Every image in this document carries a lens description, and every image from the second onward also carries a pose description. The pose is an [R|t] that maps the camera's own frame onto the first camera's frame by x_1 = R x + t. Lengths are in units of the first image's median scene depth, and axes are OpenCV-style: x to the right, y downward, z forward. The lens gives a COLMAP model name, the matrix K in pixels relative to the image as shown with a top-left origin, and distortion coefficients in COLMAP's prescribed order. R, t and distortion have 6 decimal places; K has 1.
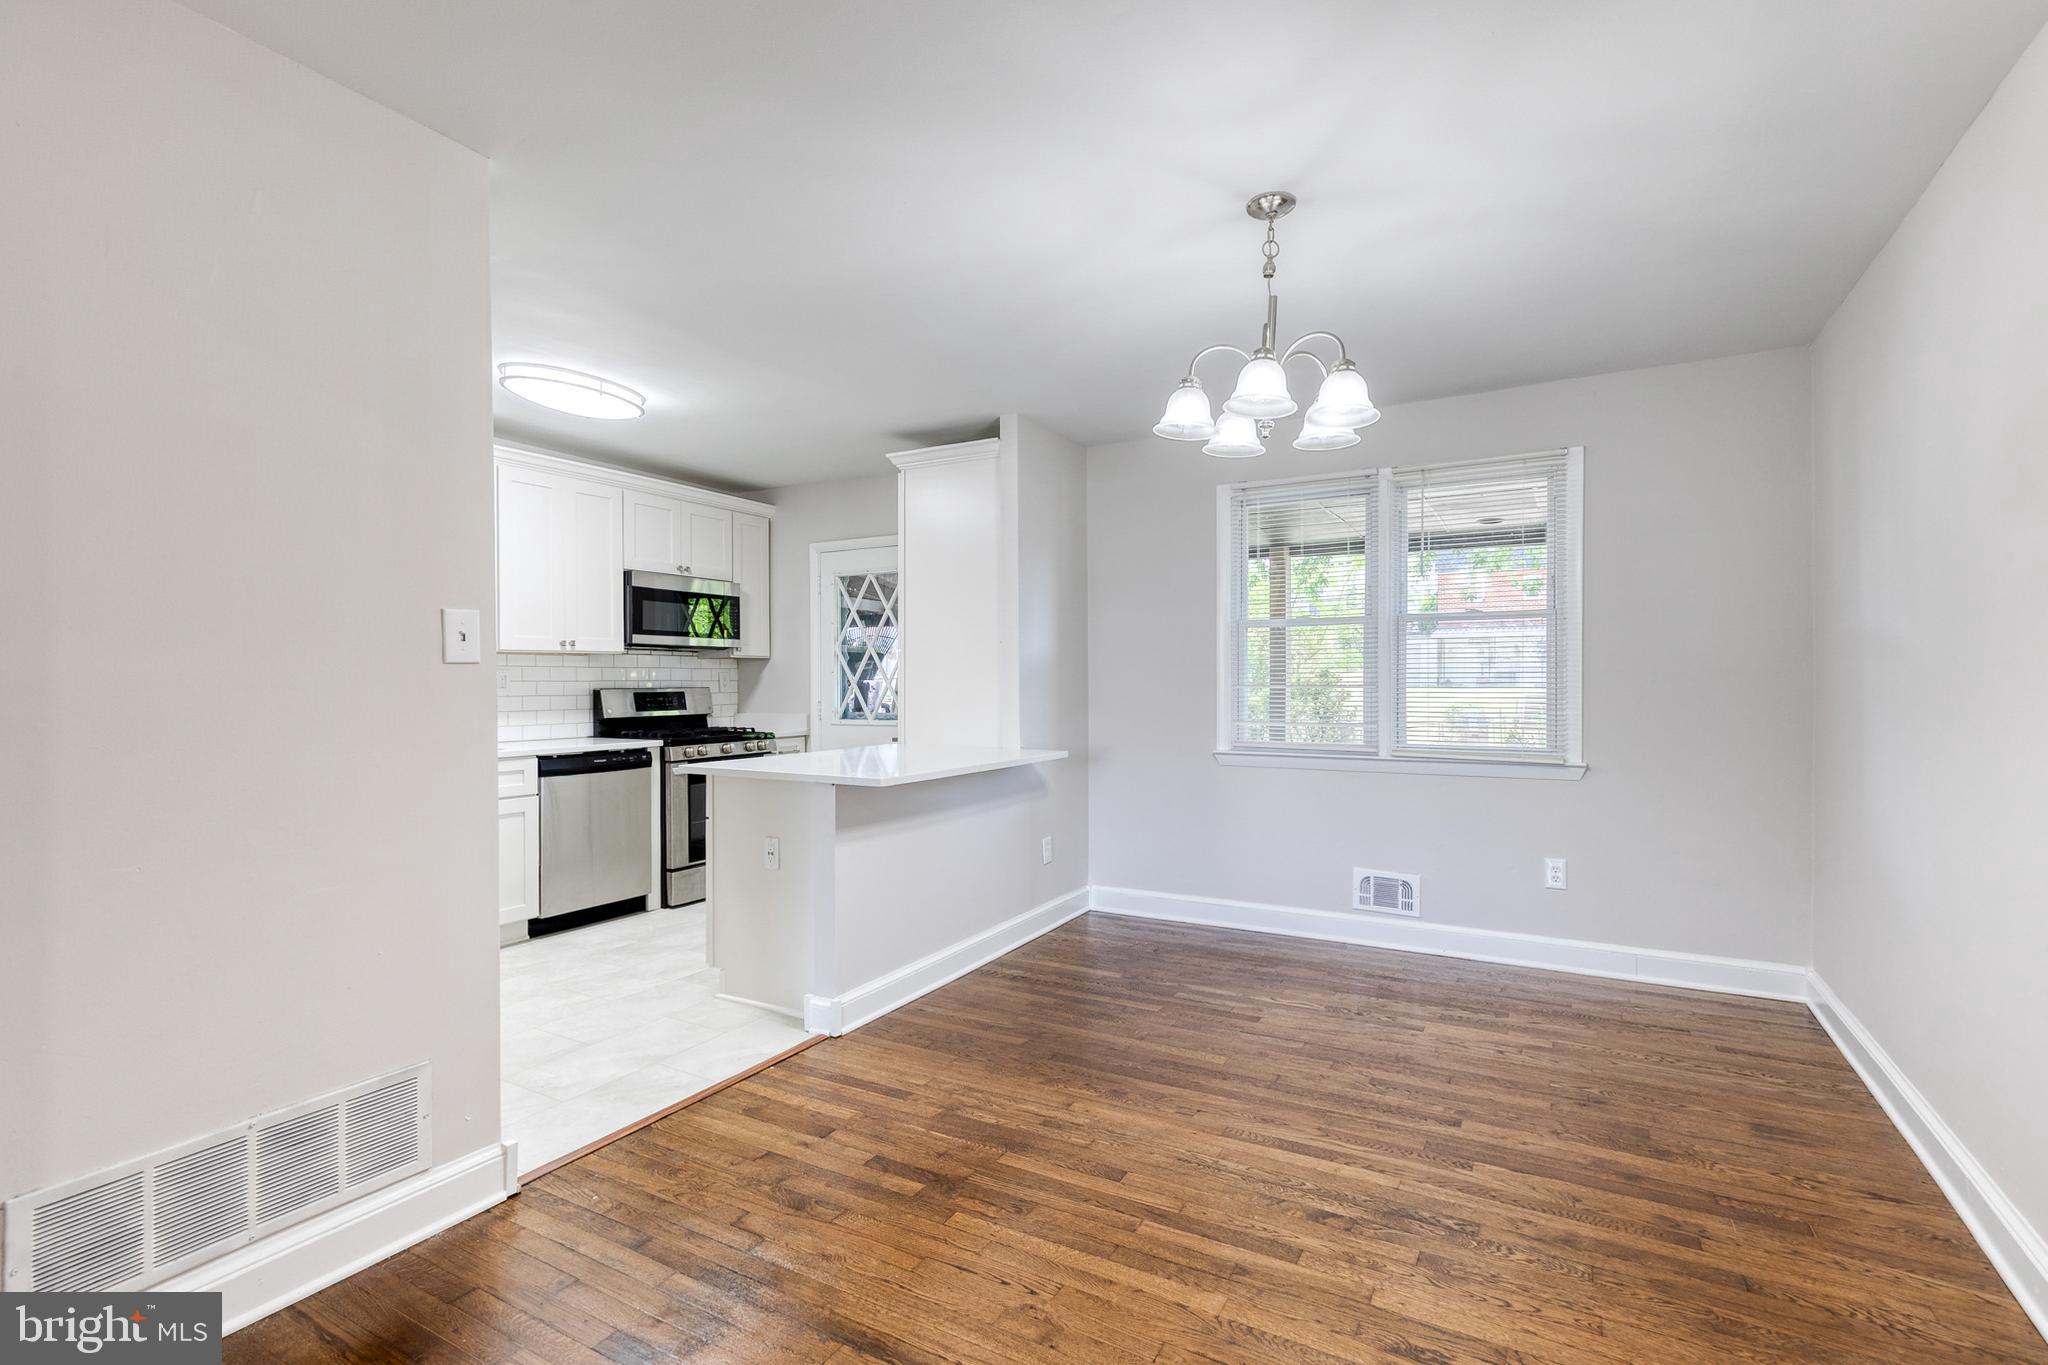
lens RADIAL K [[936.4, 0, 1059.0], [0, 936.4, 682.7], [0, 0, 1]] dist [0.006427, -0.001833]
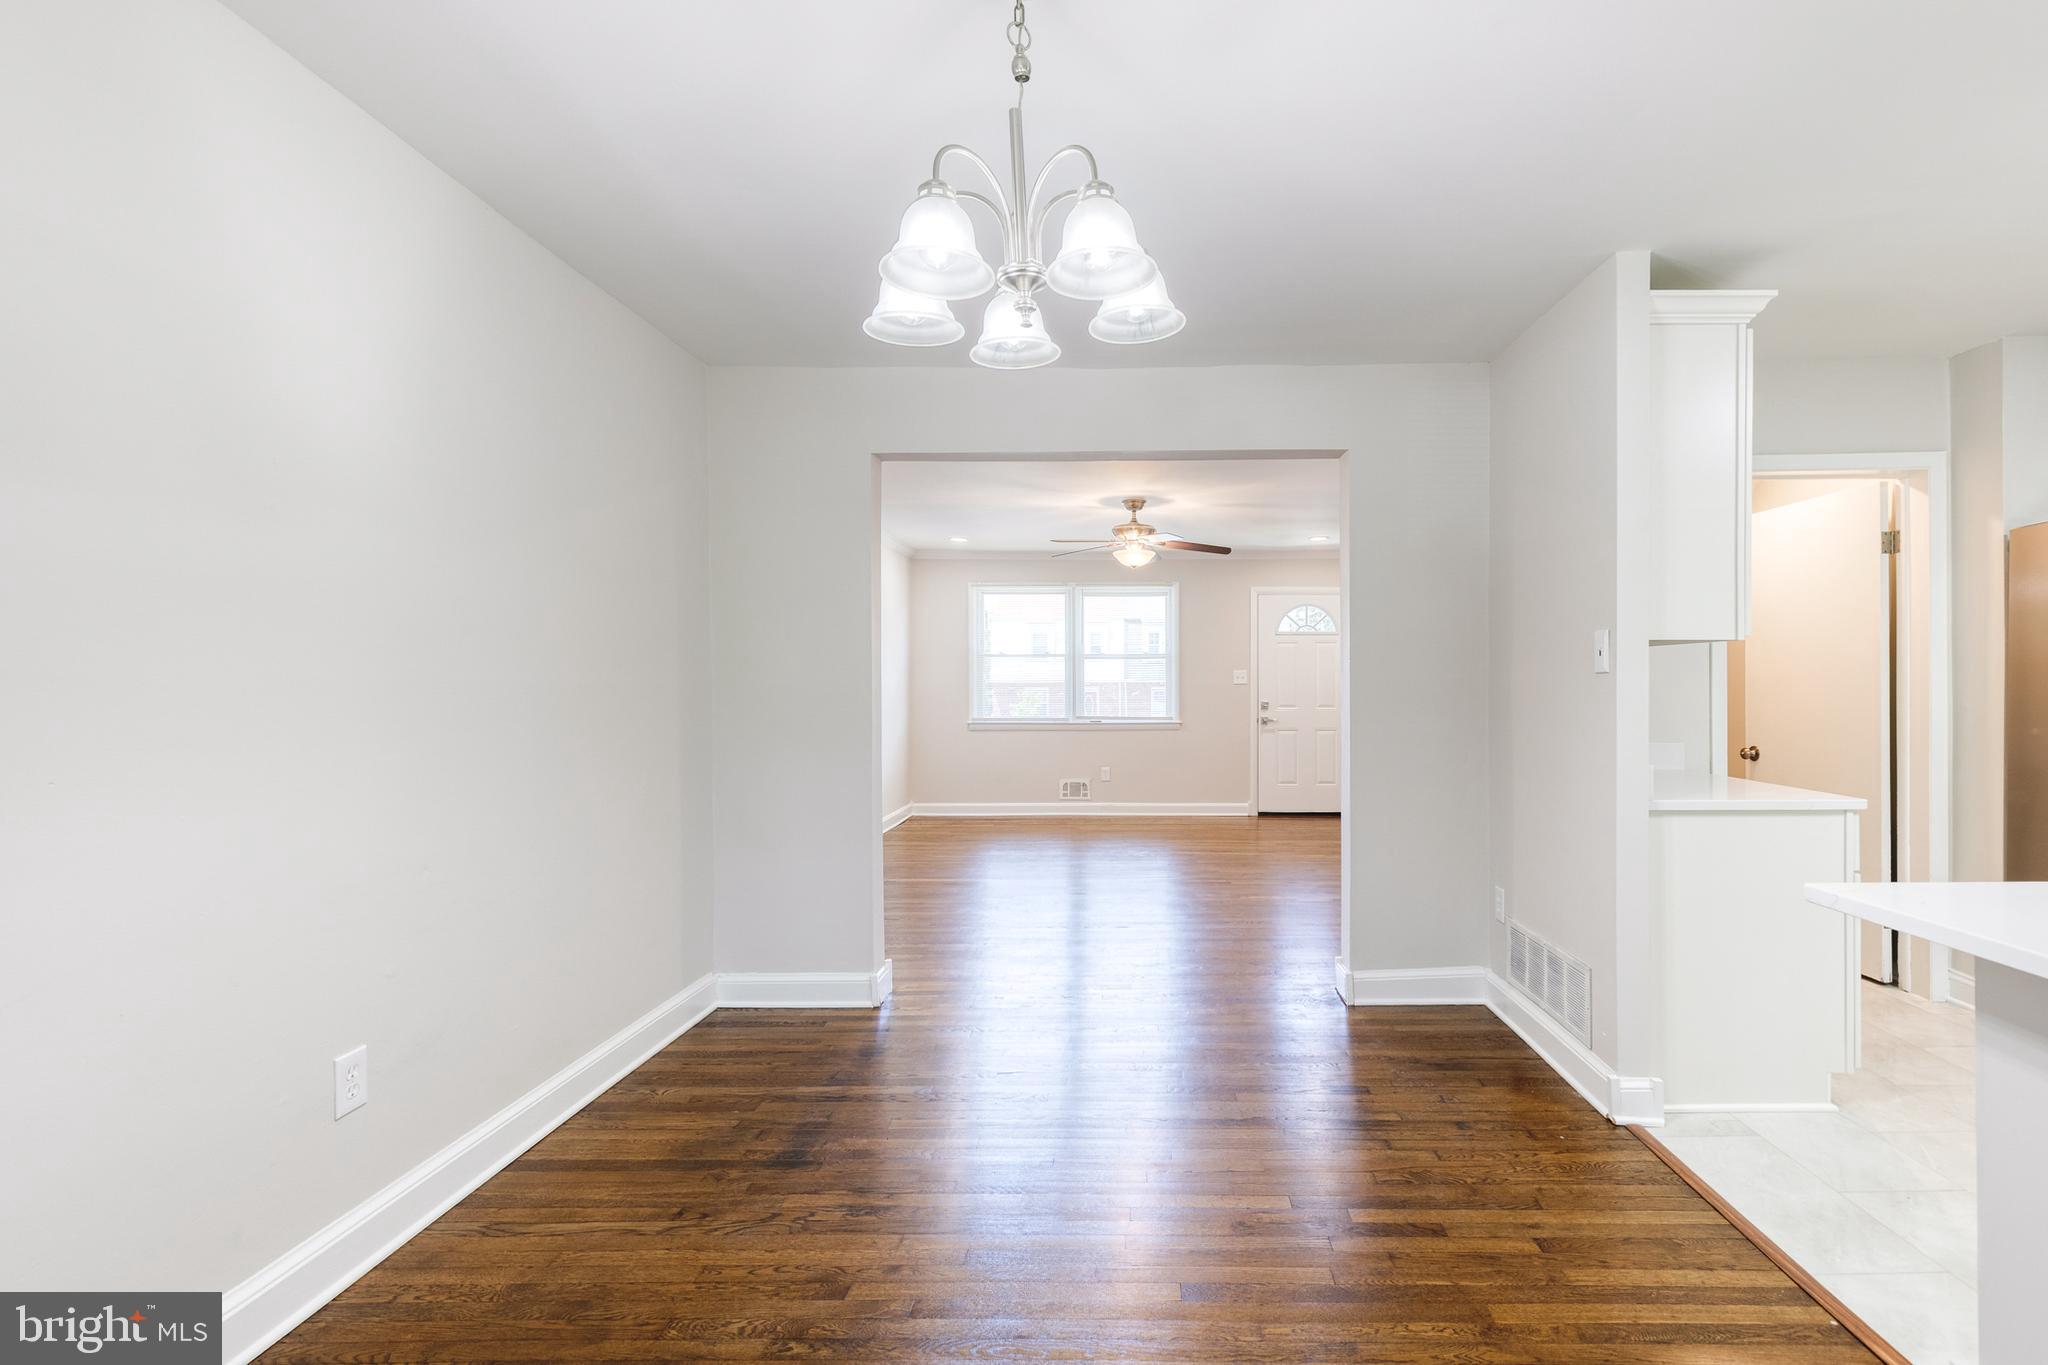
lens RADIAL K [[936.4, 0, 1120.4], [0, 936.4, 685.5], [0, 0, 1]] dist [0.006427, -0.001833]
pose [[-0.885010, 0.008914, -0.465487, 0.268310], [0.007245, 0.999959, 0.005374, -0.007835], [0.465516, 0.001383, -0.885039, 0.921368]]
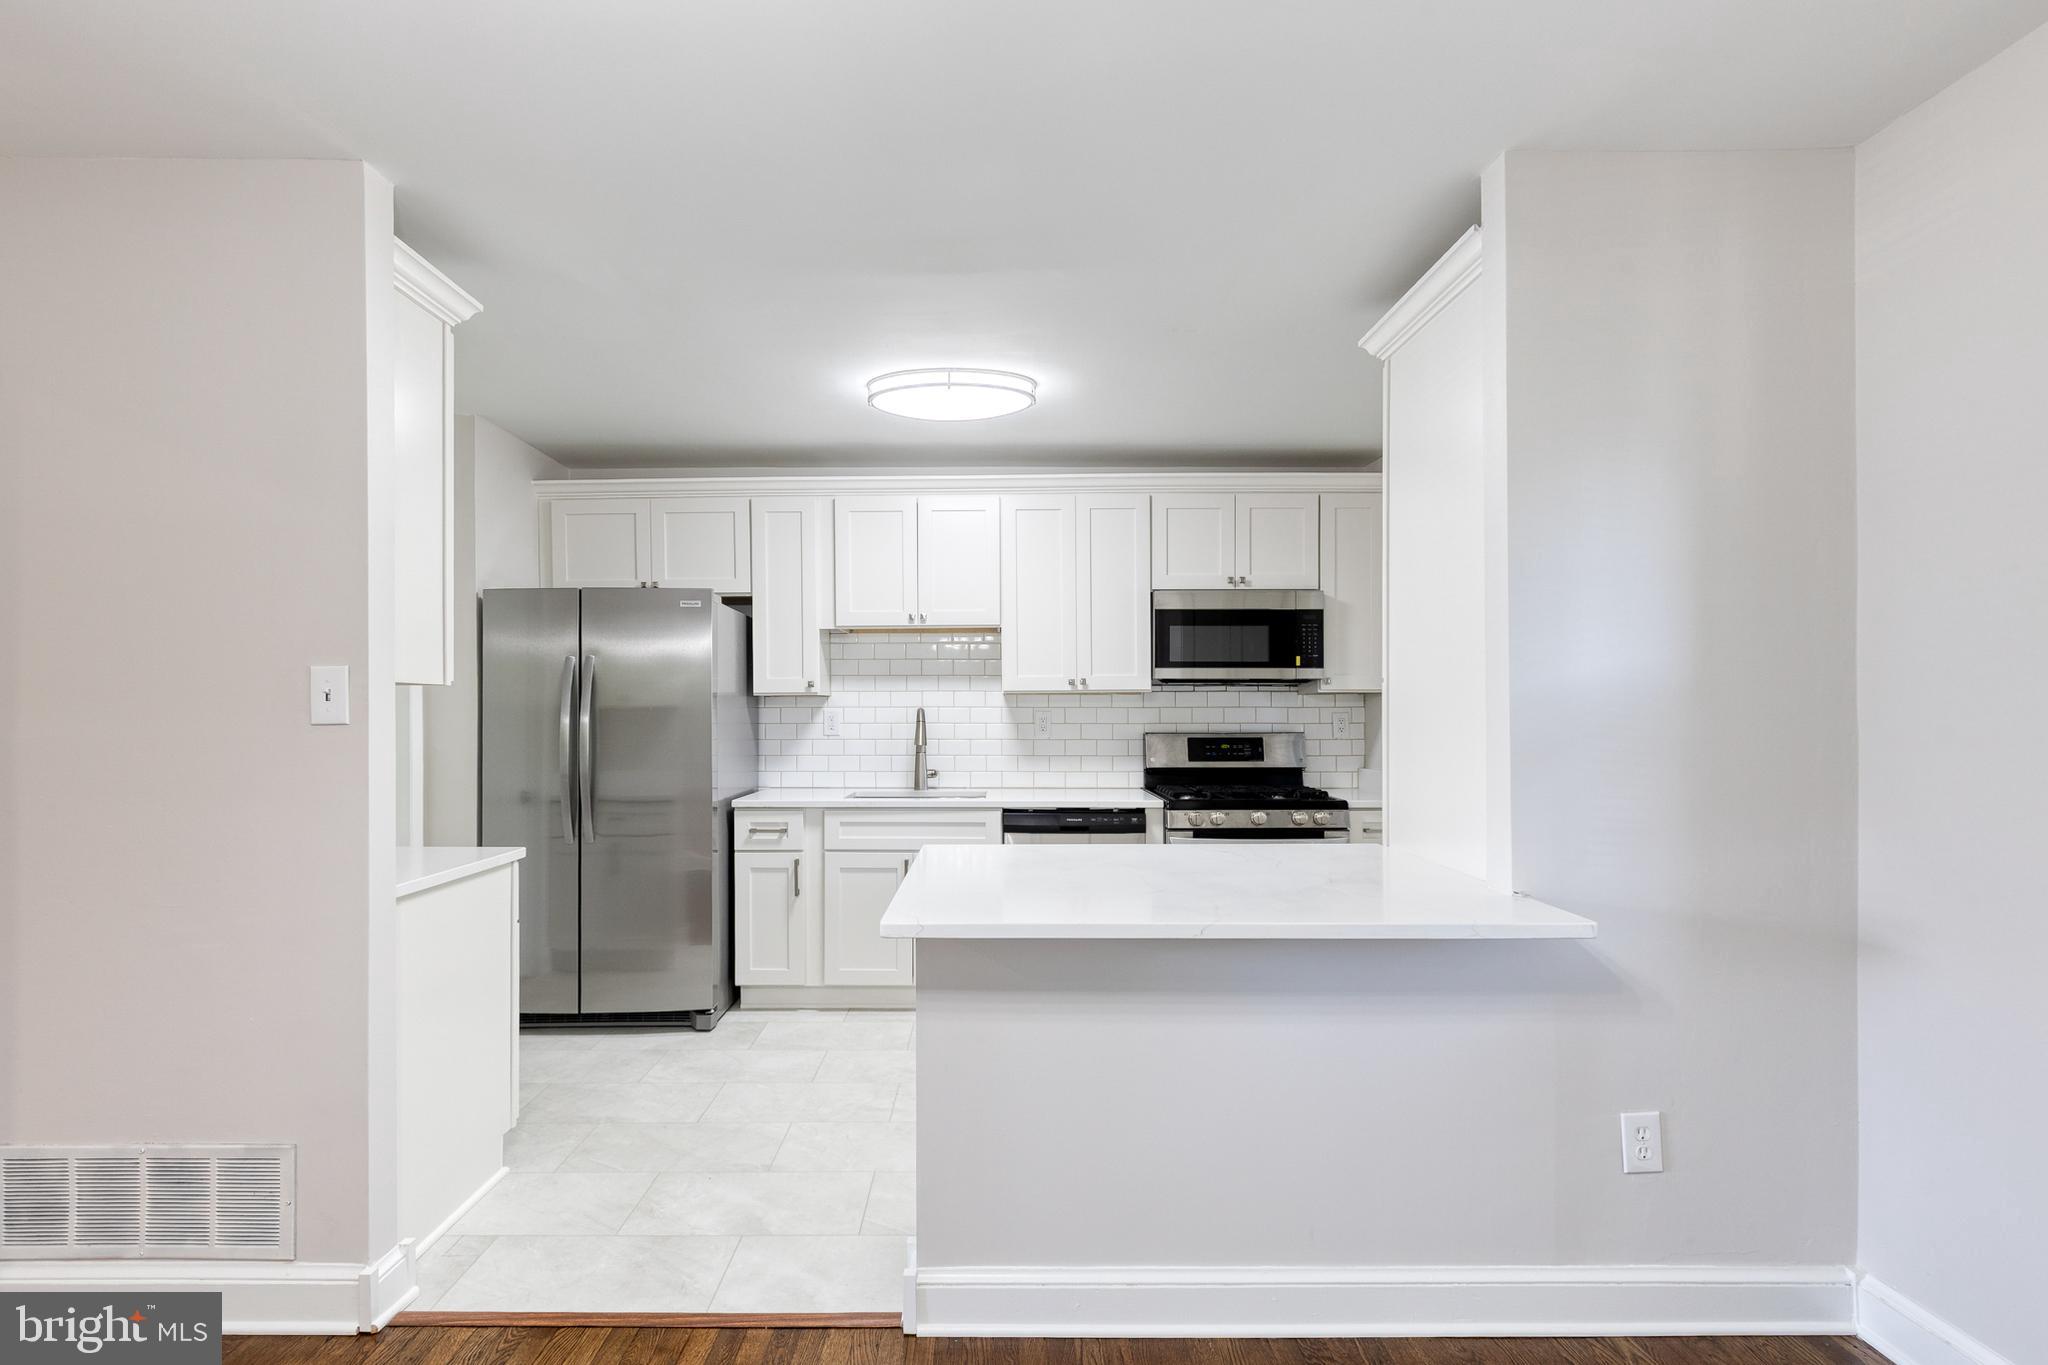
lens RADIAL K [[936.4, 0, 990.2], [0, 936.4, 711.0], [0, 0, 1]] dist [0.006427, -0.001833]
pose [[0.470647, 0.003971, -0.882312, 0.240416], [-0.002284, 0.999992, 0.003283, -0.019302], [0.882318, 0.000470, 0.470653, 0.576645]]
